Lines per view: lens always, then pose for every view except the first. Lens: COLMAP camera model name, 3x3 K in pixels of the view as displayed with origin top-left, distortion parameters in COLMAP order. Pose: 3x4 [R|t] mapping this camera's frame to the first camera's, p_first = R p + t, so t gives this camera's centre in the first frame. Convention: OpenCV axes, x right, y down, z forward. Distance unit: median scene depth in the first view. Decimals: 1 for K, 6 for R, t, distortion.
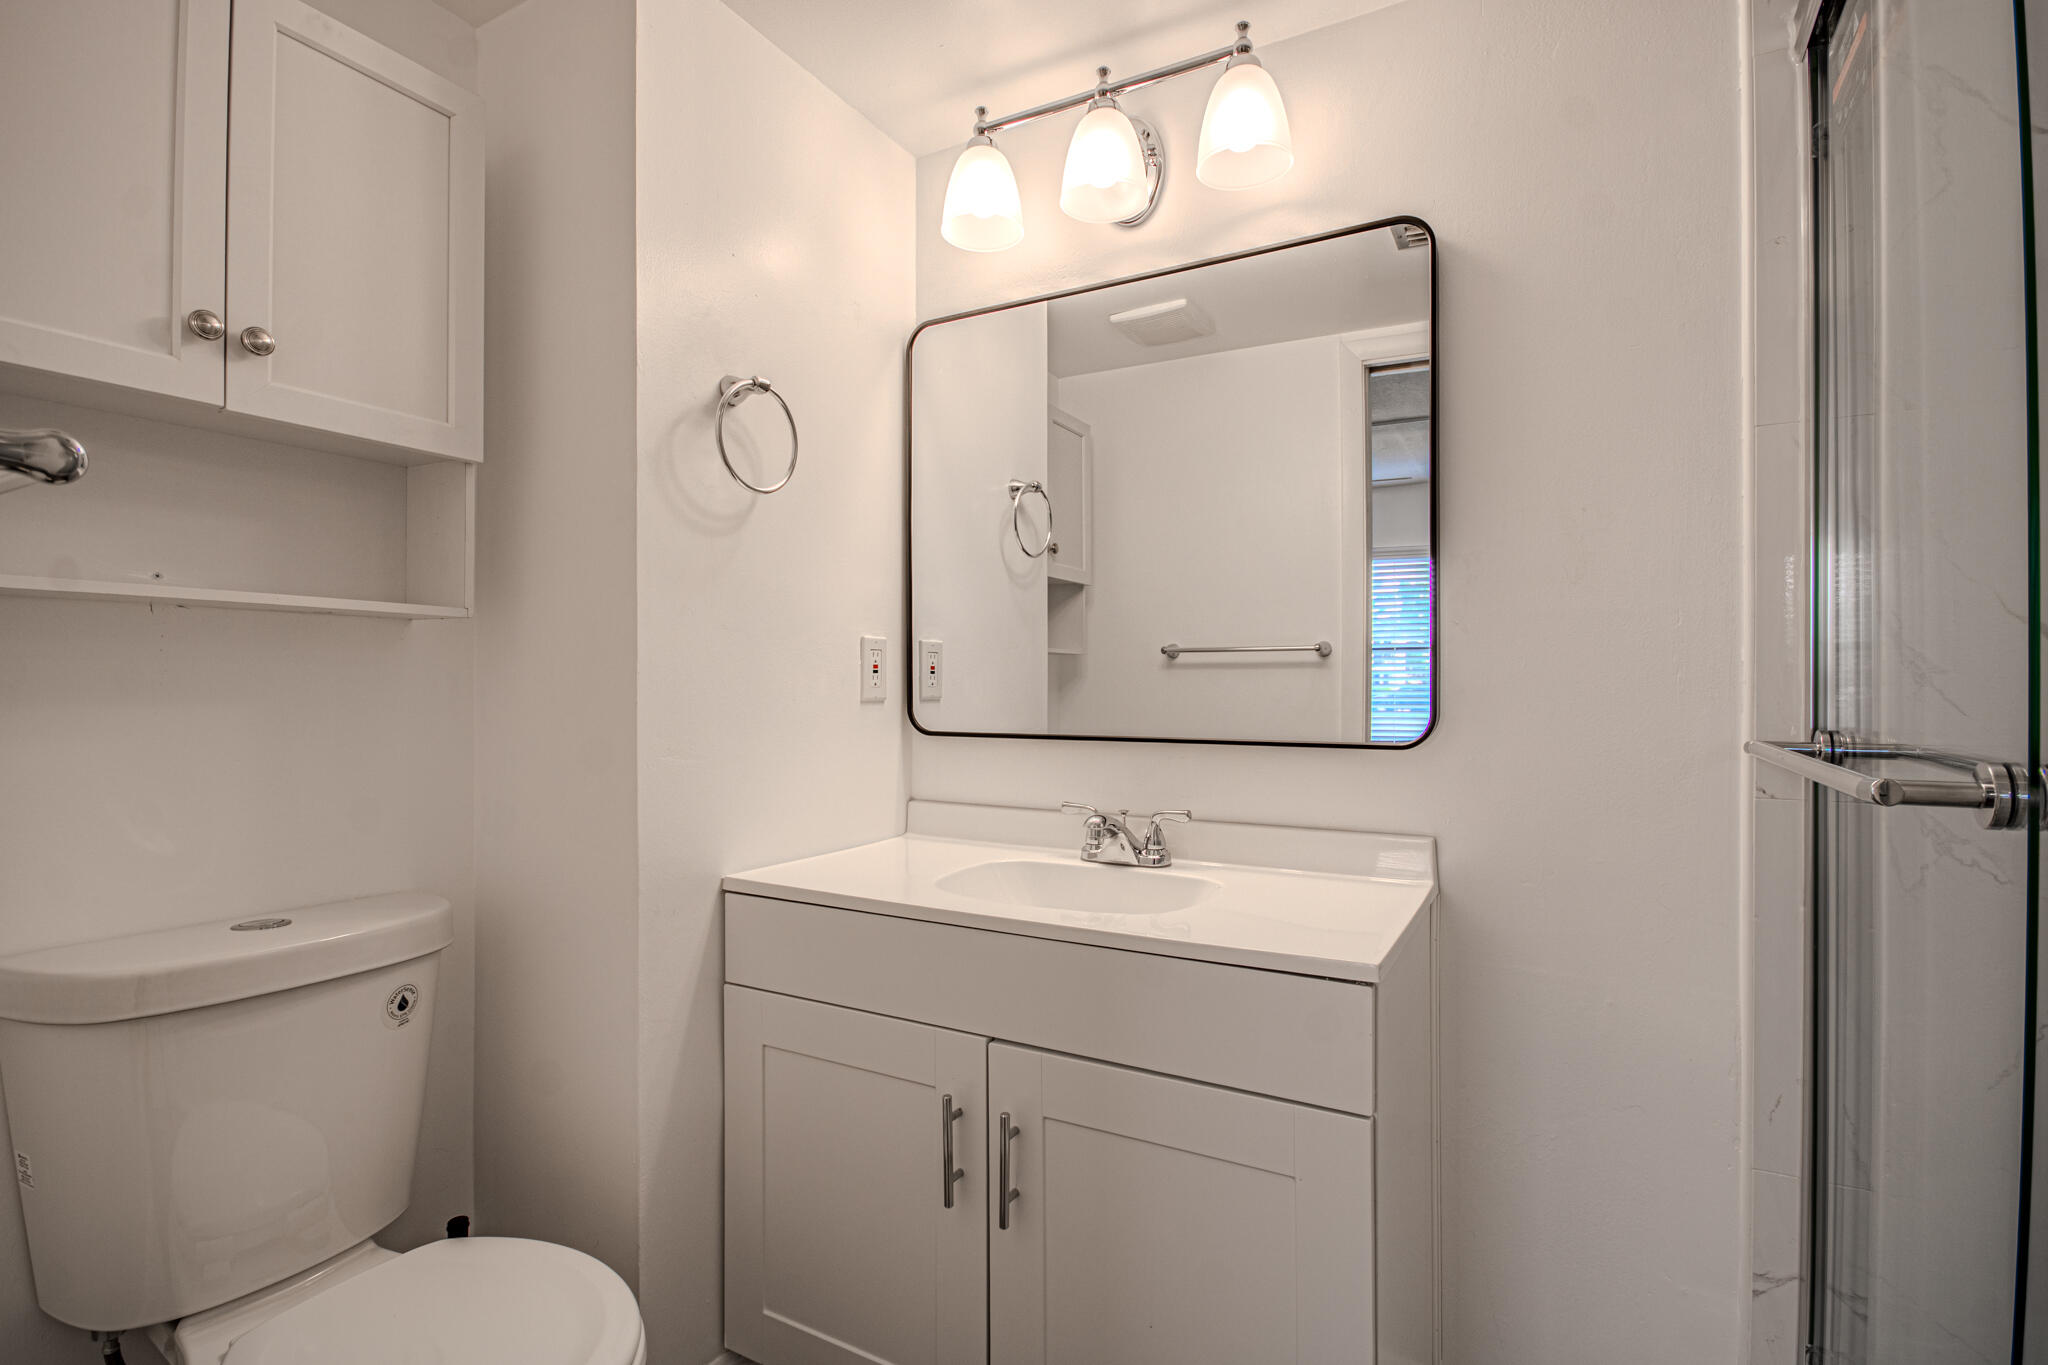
lens RADIAL K [[954.1, 0, 1037.6], [0, 954.1, 679.0], [0, 0, 1]] dist [-0.003958, -0.002082]
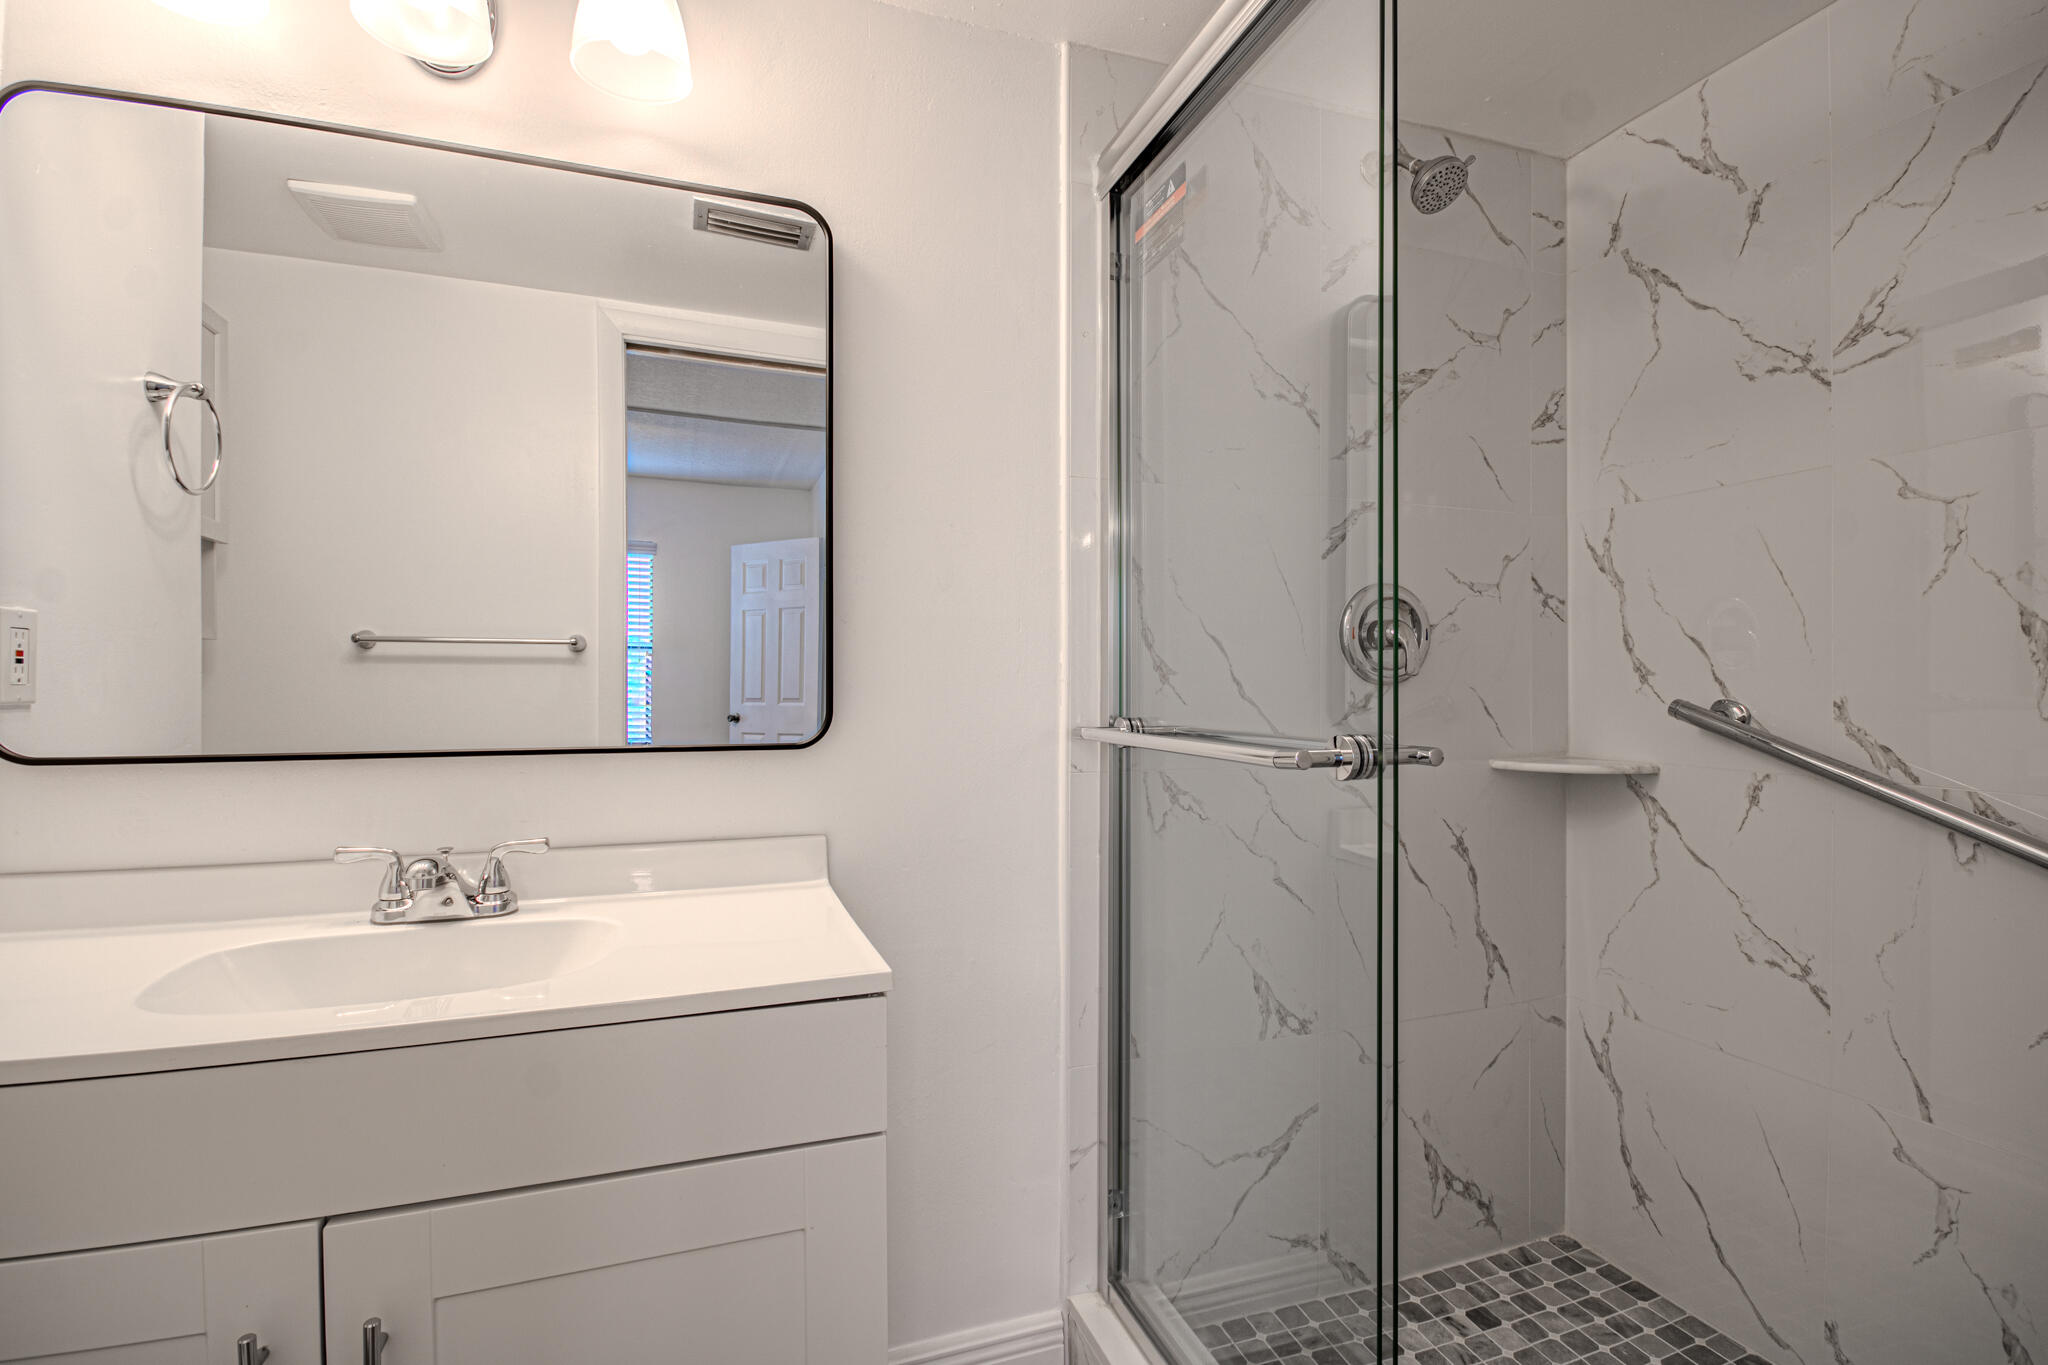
lens RADIAL K [[954.1, 0, 1013.8], [0, 954.1, 683.2], [0, 0, 1]] dist [-0.003958, -0.002082]
pose [[0.660259, 0.001608, 0.751036, -0.181560], [-0.005443, 0.999982, 0.002644, 0.002716], [-0.751018, -0.005833, 0.660256, 0.168749]]
